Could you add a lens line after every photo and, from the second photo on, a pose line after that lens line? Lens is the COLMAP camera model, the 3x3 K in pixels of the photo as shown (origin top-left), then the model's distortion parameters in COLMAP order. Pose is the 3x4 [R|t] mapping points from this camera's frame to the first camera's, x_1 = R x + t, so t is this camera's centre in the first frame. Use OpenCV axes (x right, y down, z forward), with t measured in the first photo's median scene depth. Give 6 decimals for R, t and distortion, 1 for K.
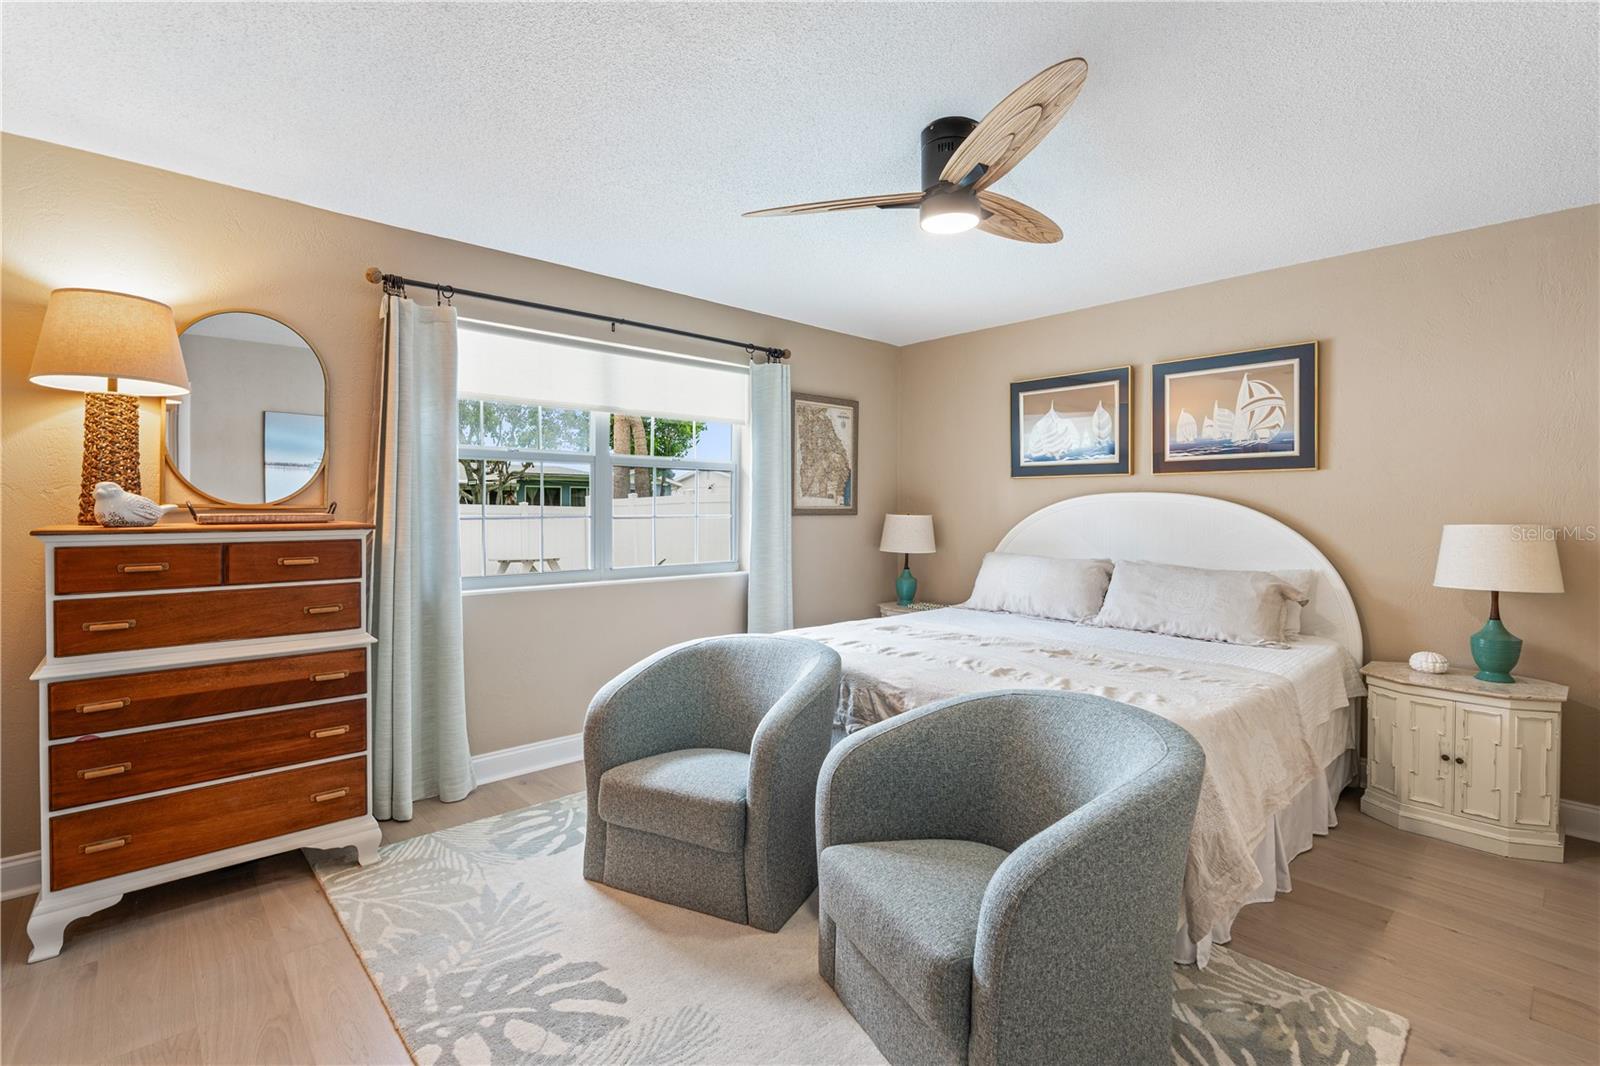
lens RADIAL K [[722.7, 0, 802.4], [0, 722.7, 518.2], [0, 0, 1]] dist [-0.009983, 0.003666]
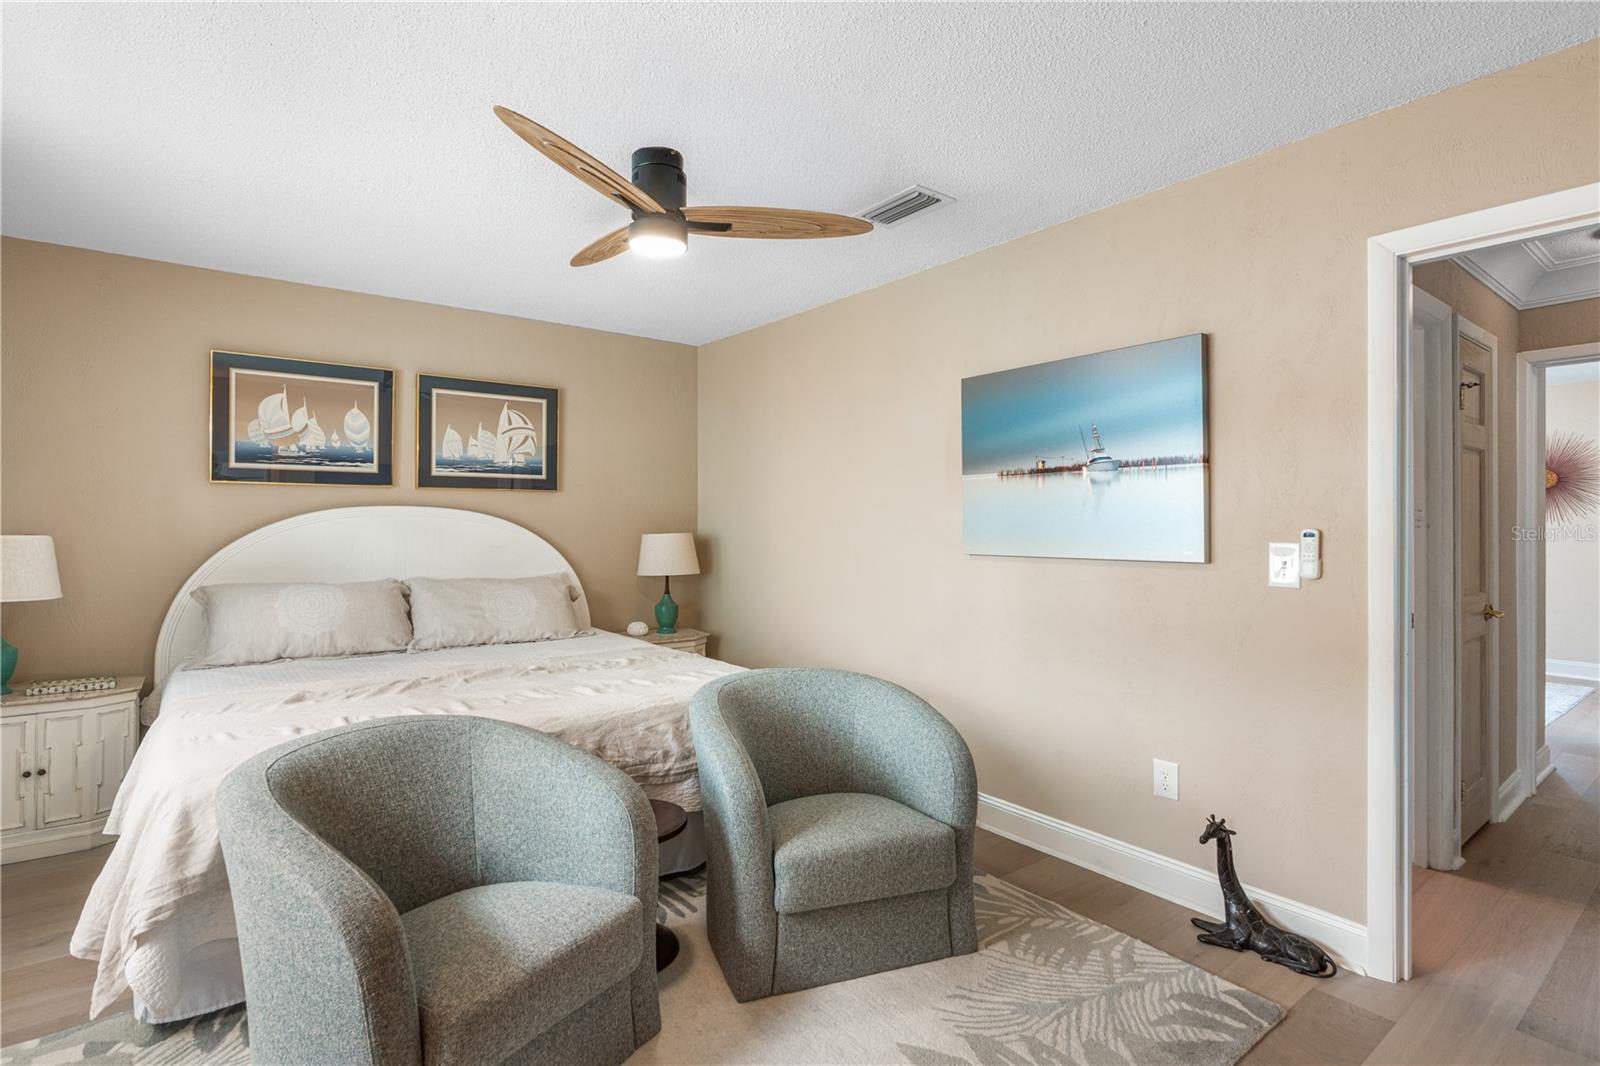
lens RADIAL K [[761.2, 0, 802.0], [0, 761.2, 530.5], [0, 0, 1]] dist [0.002732, 0.000339]
pose [[0.120821, -0.015961, 0.992546, -0.497533], [0.008687, 0.999849, 0.015021, -0.015376], [-0.992636, 0.006807, 0.120942, 0.389067]]
